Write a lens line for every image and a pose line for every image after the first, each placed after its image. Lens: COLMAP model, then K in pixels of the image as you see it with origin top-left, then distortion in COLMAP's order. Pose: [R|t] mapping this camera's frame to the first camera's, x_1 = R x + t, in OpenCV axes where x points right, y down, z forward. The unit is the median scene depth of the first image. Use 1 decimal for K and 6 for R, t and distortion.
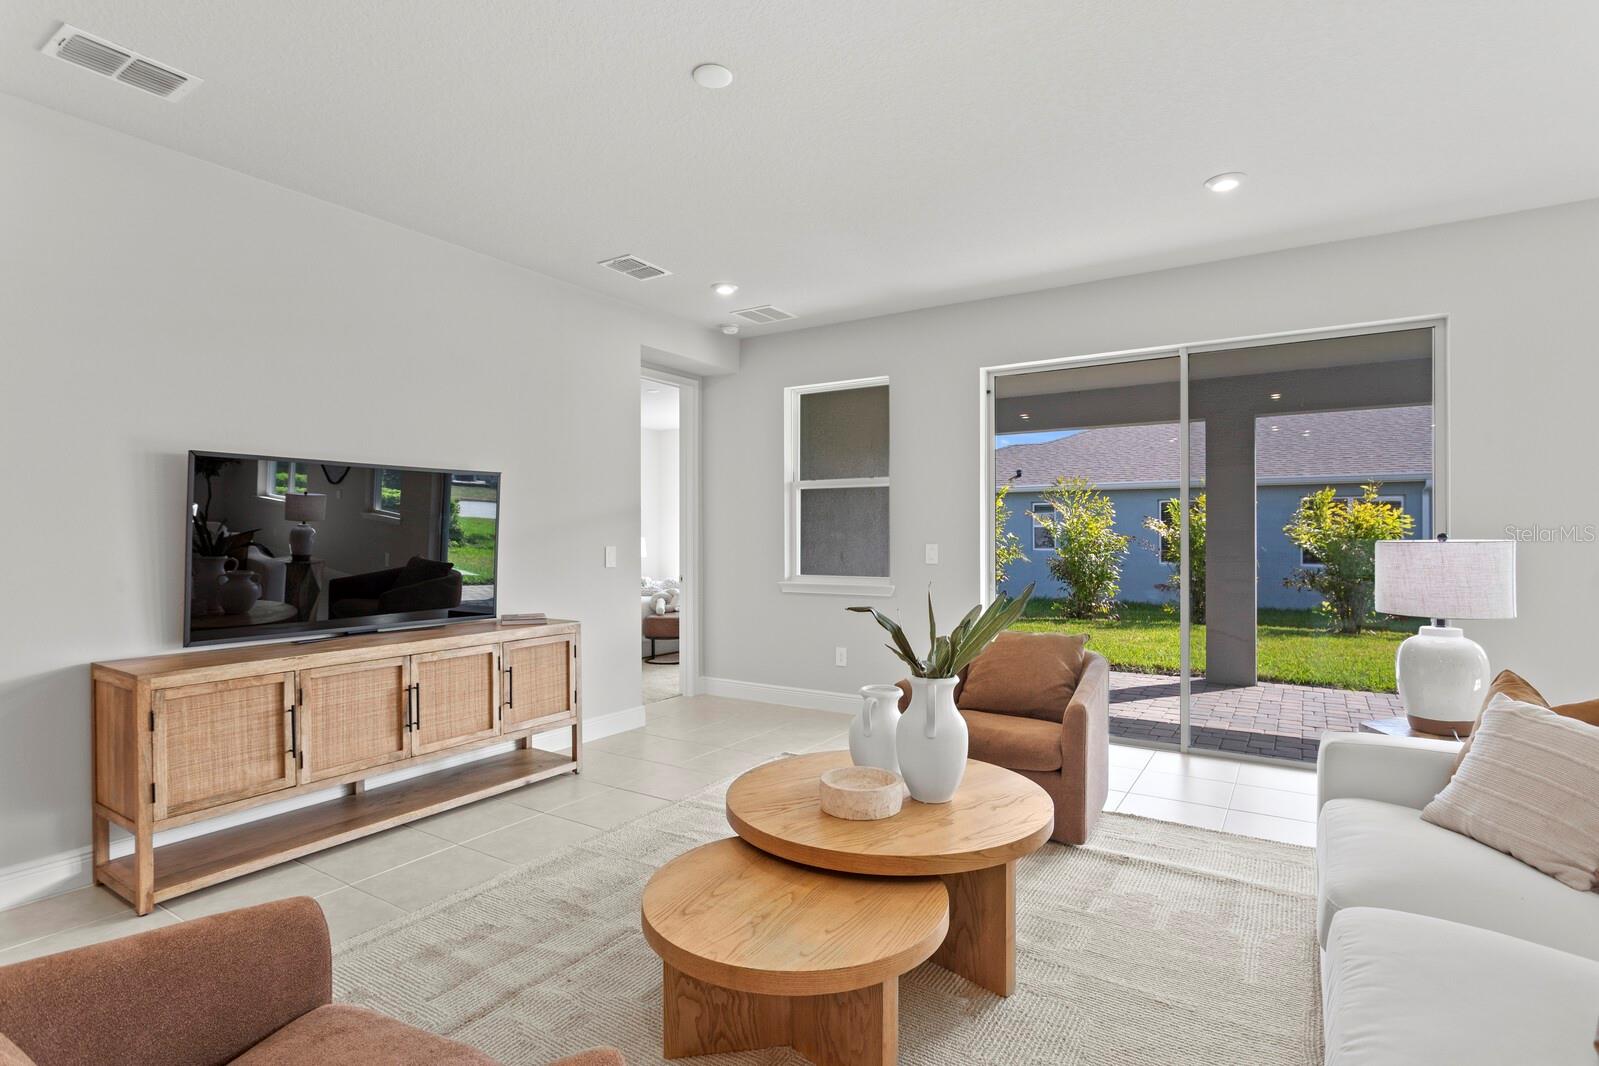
lens RADIAL K [[790.9, 0, 805.4], [0, 790.9, 532.9], [0, 0, 1]] dist [-0.013211, 0.004692]
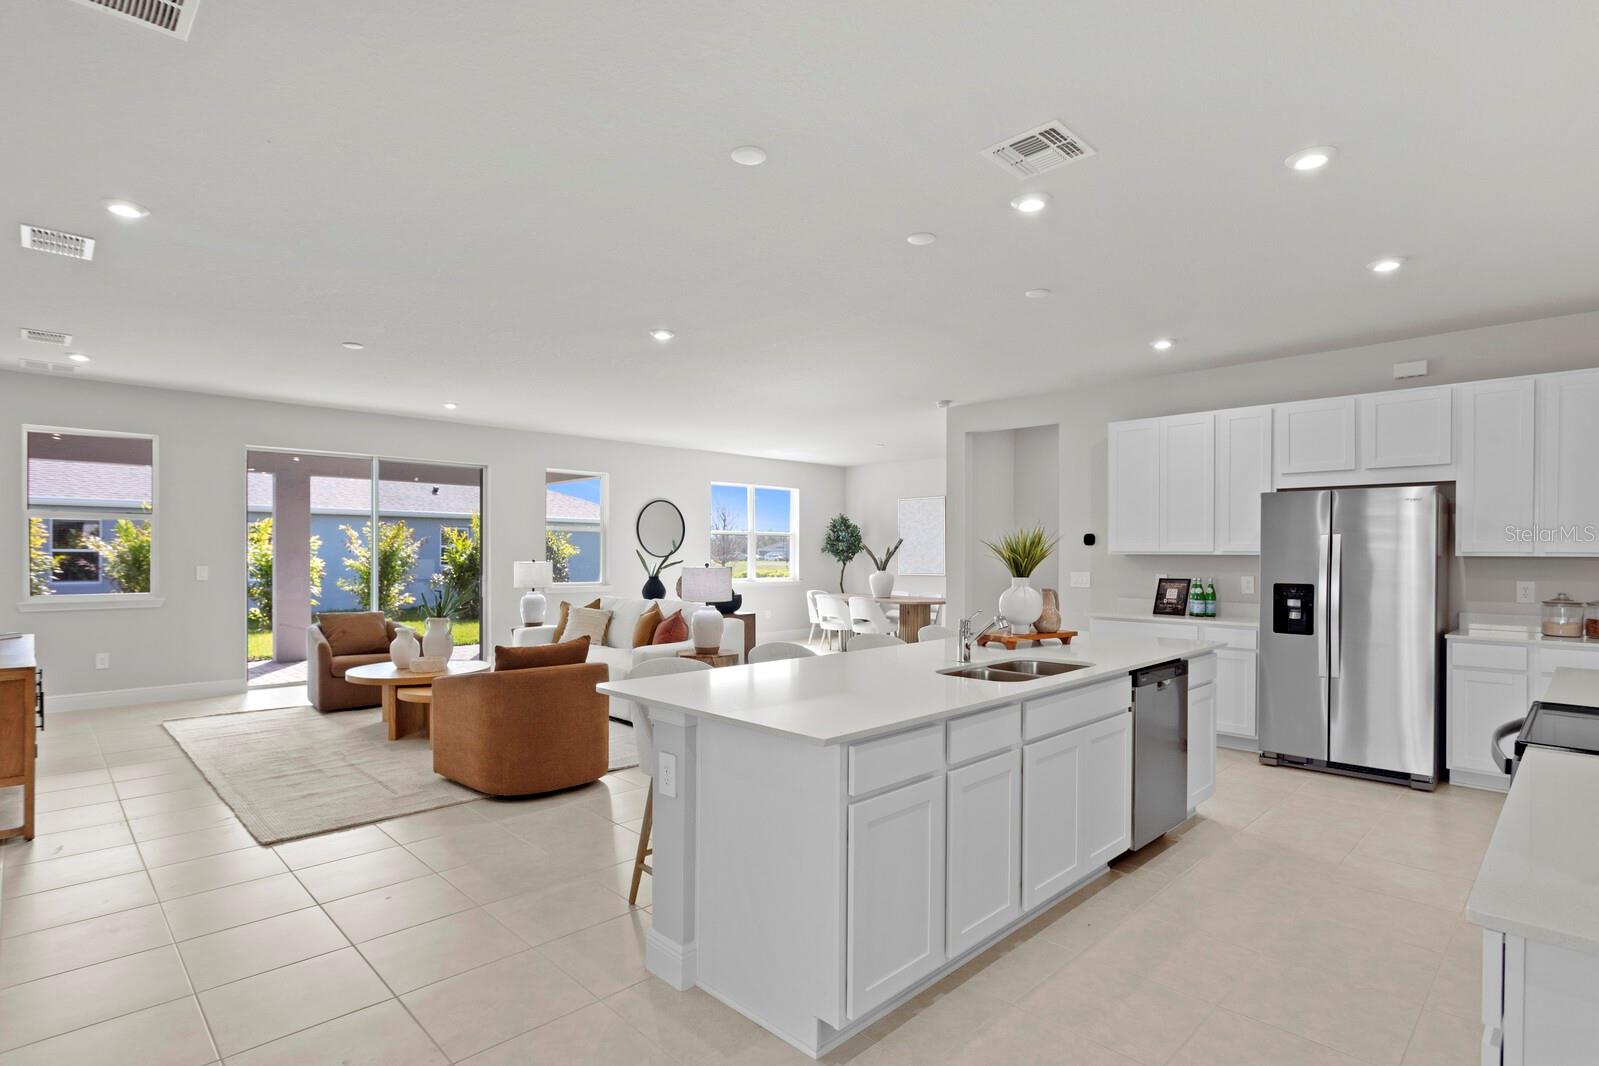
lens RADIAL K [[790.9, 0, 799.1], [0, 790.9, 560.9], [0, 0, 1]] dist [-0.013211, 0.004692]
pose [[0.230882, -0.007135, 0.972955, -1.362437], [-0.007807, 0.999927, 0.009186, -0.022899], [-0.972950, -0.009717, 0.230810, -0.491827]]
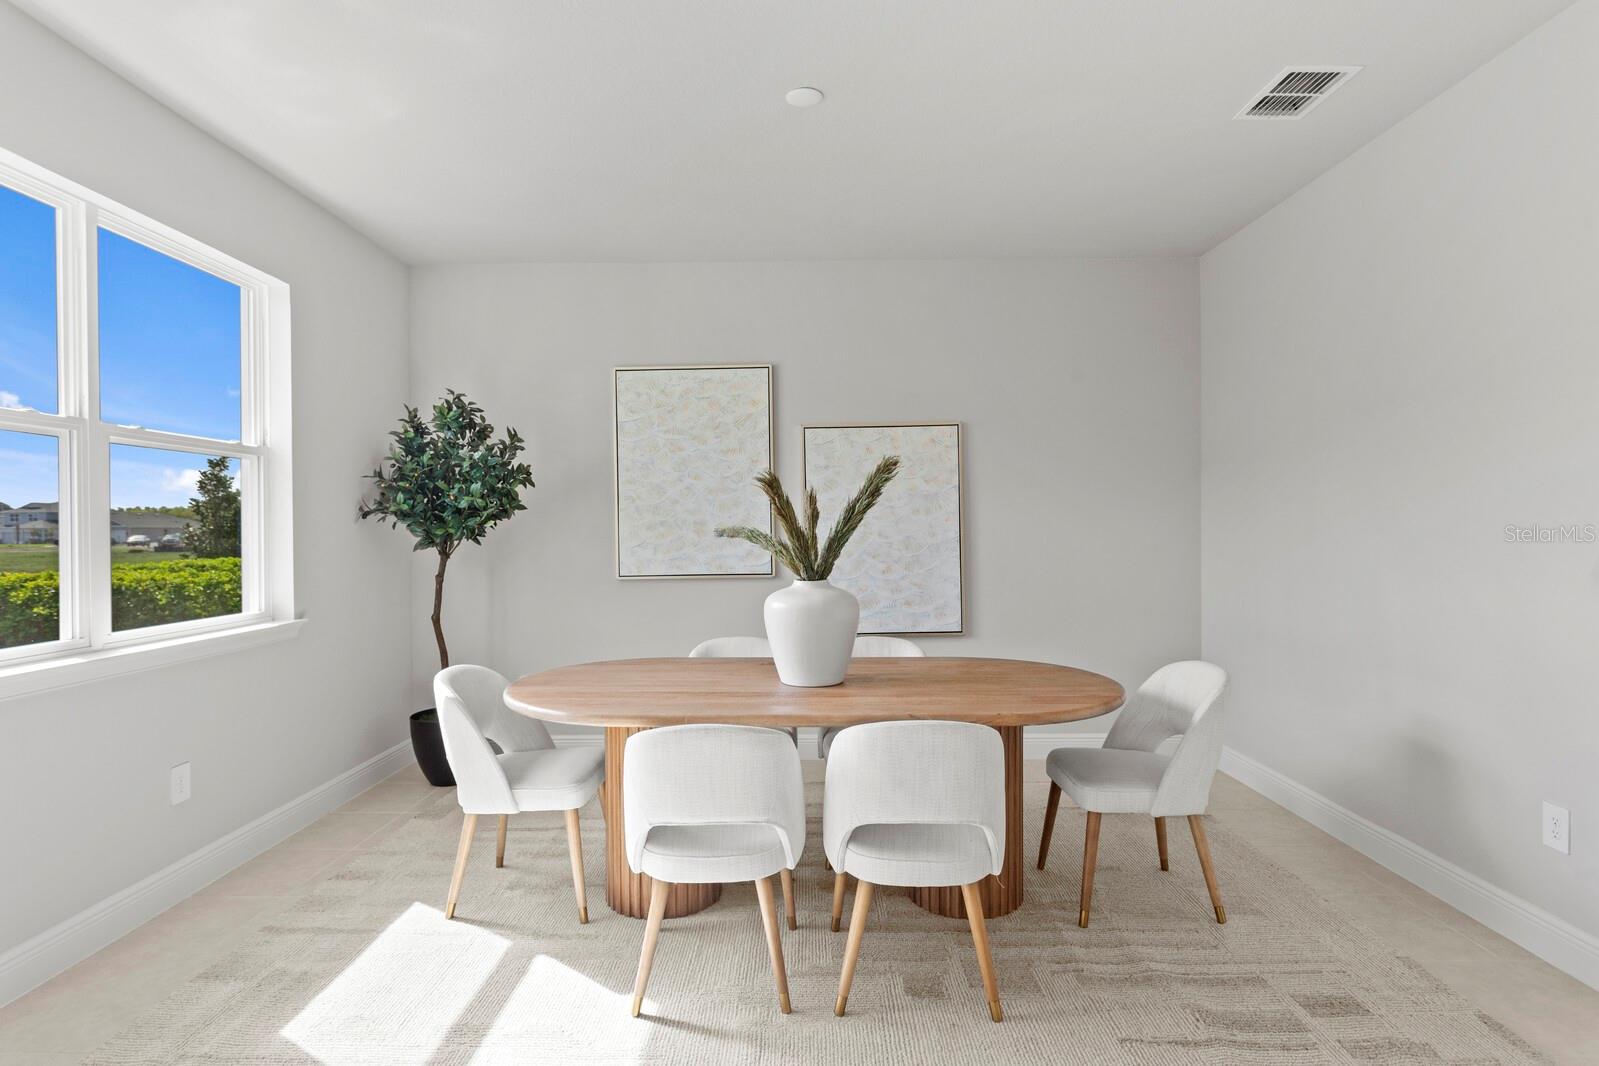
lens RADIAL K [[838.9, 0, 794.7], [0, 838.9, 532.3], [0, 0, 1]] dist [-0.003927, -0.000012]
pose [[-0.519654, 0.000769, 0.854376, 0.861354], [0.004695, 0.999987, 0.001956, -0.009914], [-0.854364, 0.005027, -0.519651, 0.316903]]
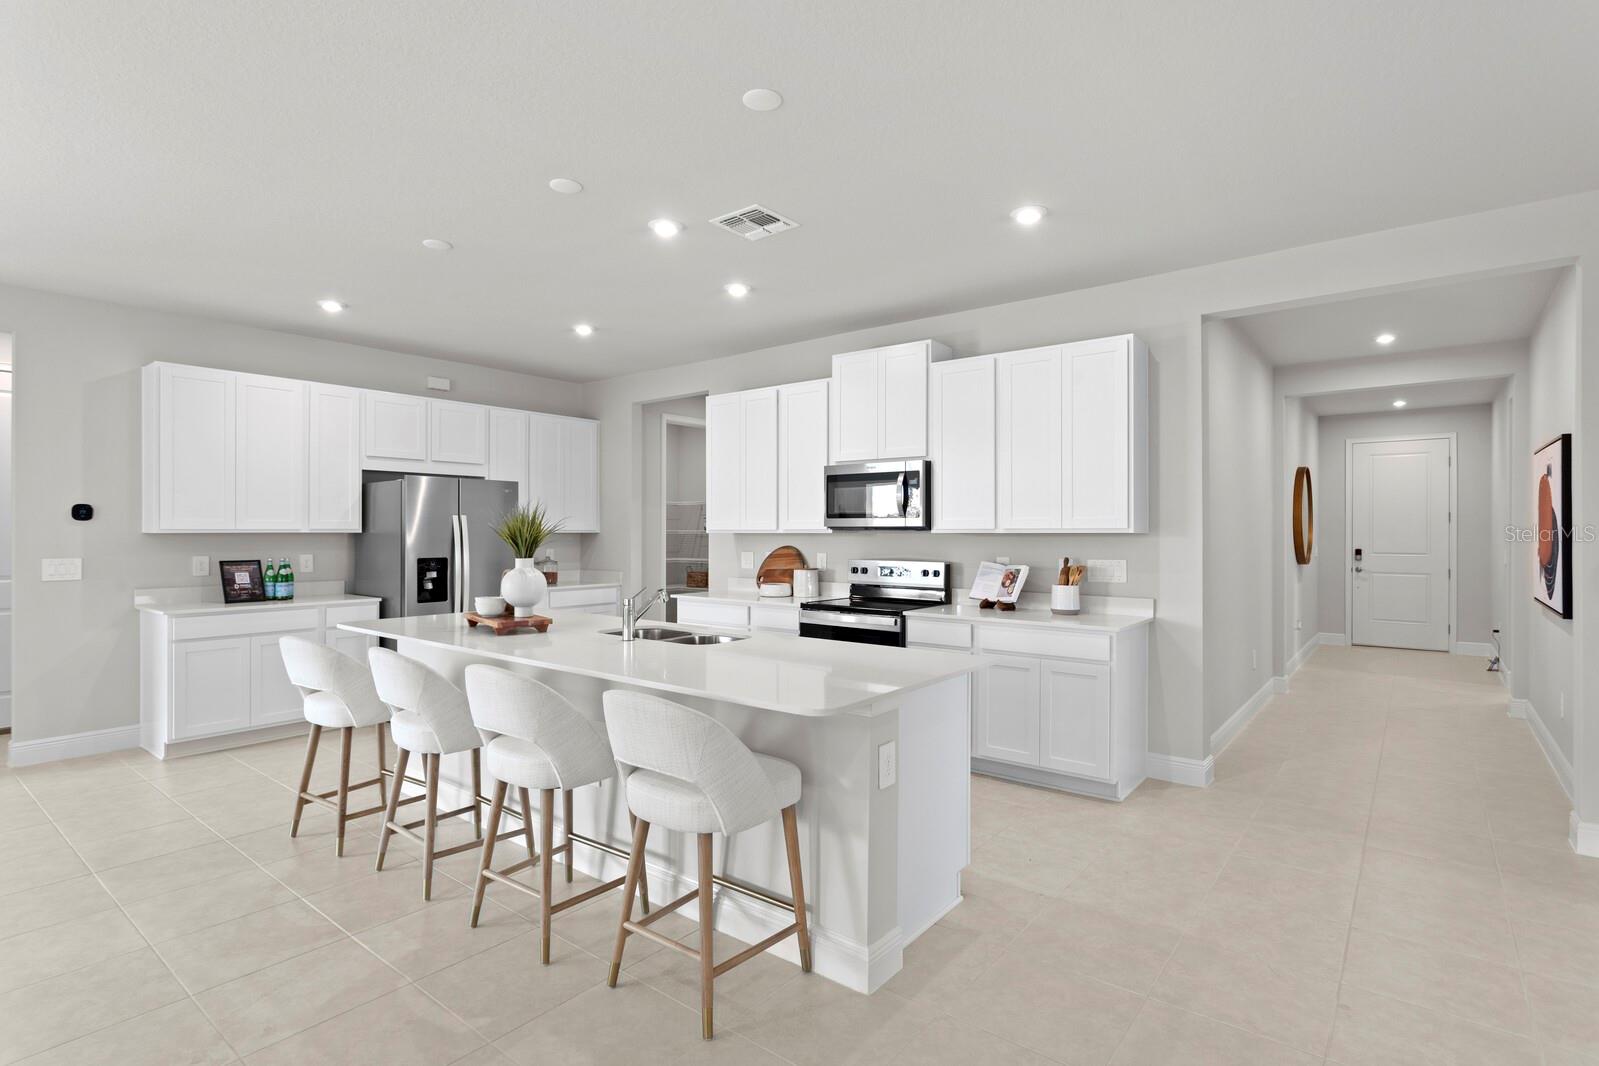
lens RADIAL K [[790.9, 0, 796.8], [0, 790.9, 523.4], [0, 0, 1]] dist [-0.013211, 0.004692]
pose [[-0.993201, 0.003697, 0.116356, -0.733271], [0.001974, 0.999887, -0.014918, -0.020929], [-0.116398, -0.014587, -0.993095, 0.436965]]
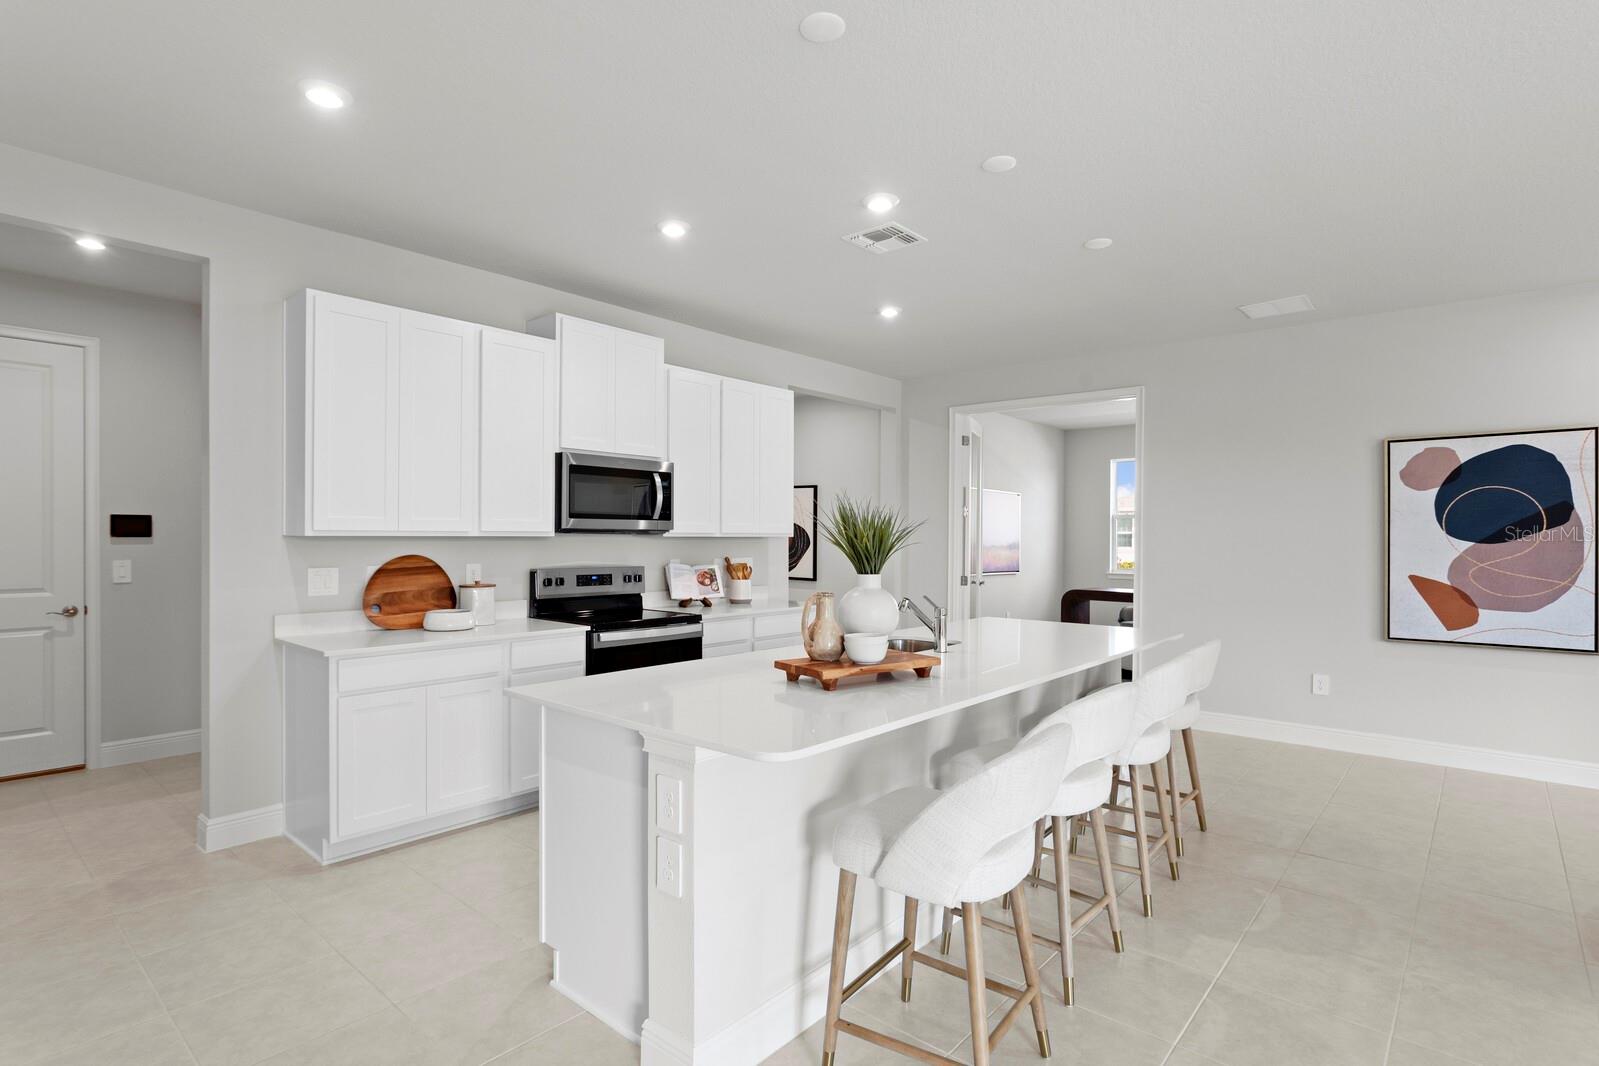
lens RADIAL K [[790.9, 0, 804.7], [0, 790.9, 540.1], [0, 0, 1]] dist [-0.013211, 0.004692]
pose [[-0.158221, 0.007490, -0.987375, 0.471130], [-0.002456, 0.999965, 0.007979, -0.029770], [0.987401, 0.003687, -0.158197, -0.478767]]
